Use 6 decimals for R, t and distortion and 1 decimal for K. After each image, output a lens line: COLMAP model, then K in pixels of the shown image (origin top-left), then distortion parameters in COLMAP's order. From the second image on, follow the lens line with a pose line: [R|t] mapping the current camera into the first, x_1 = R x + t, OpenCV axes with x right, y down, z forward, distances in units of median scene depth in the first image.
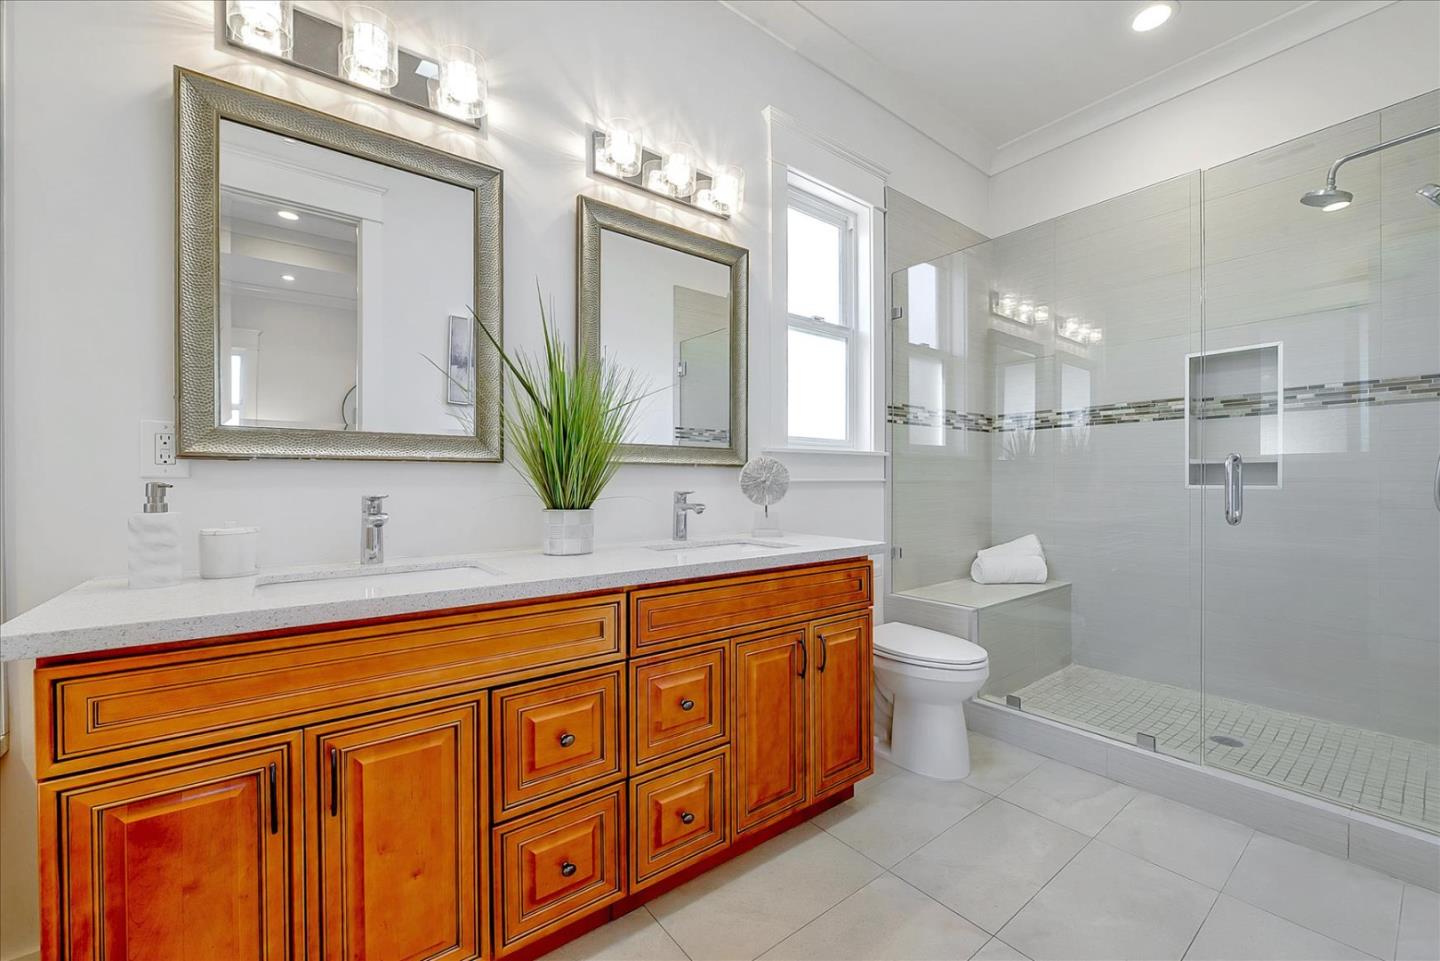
lens RADIAL K [[578.3, 0, 728.6], [0, 578.3, 487.9], [0, 0, 1]] dist [-0.023616, -0.000078]
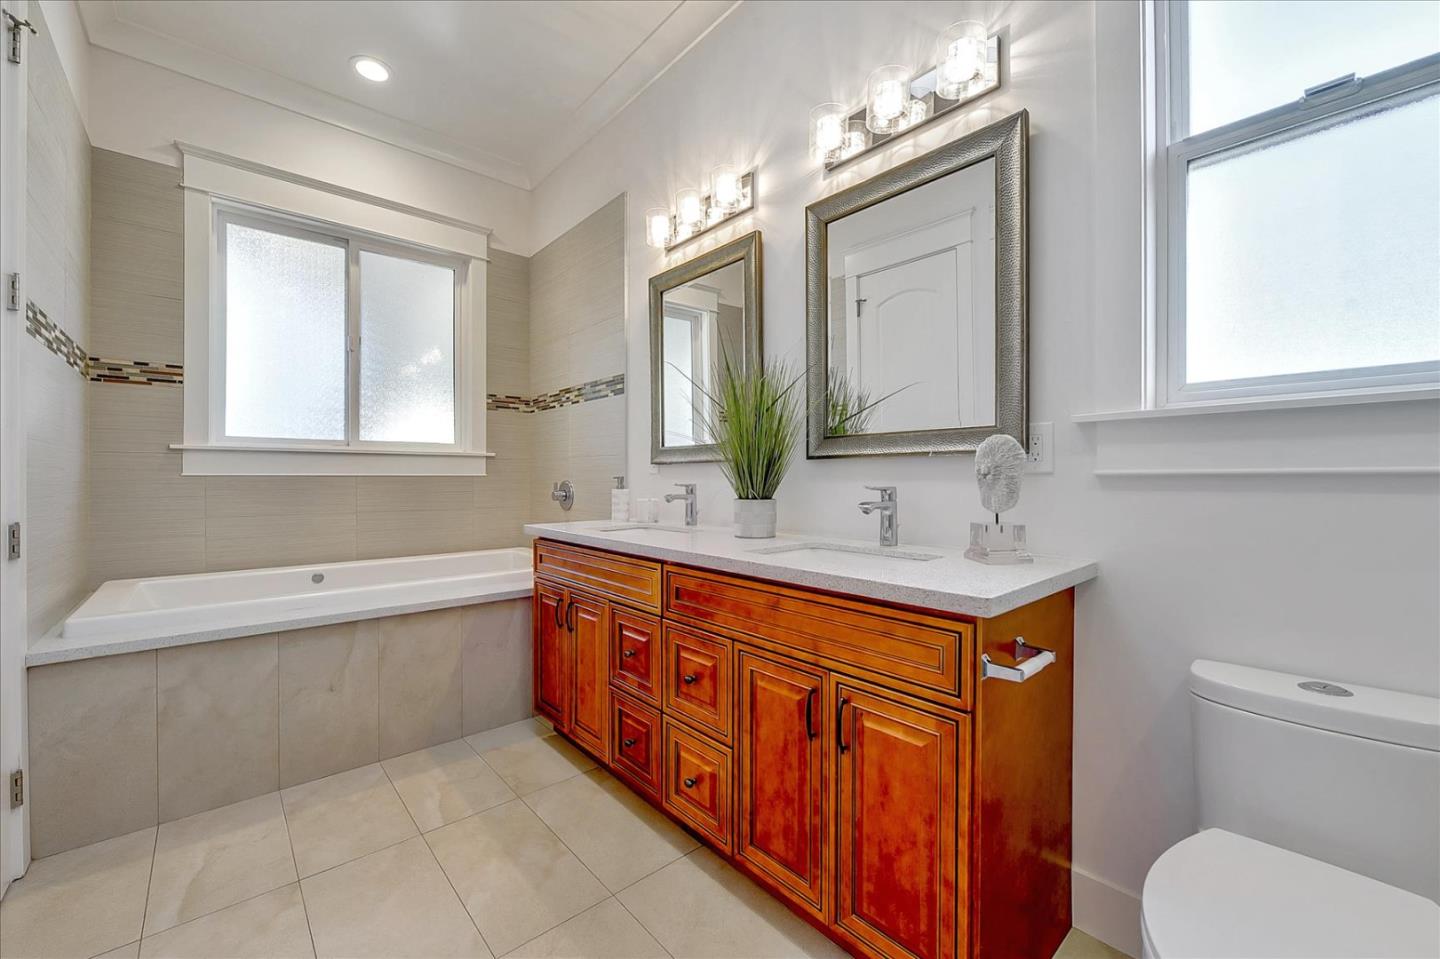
lens RADIAL K [[567.0, 0, 732.5], [0, 567.0, 480.7], [0, 0, 1]] dist [-0.024327, -0.000221]
pose [[0.061926, 0.010671, -0.998024, 0.866954], [-0.000948, 0.999943, 0.010633, -0.011695], [0.998080, 0.000288, 0.061932, 0.877056]]
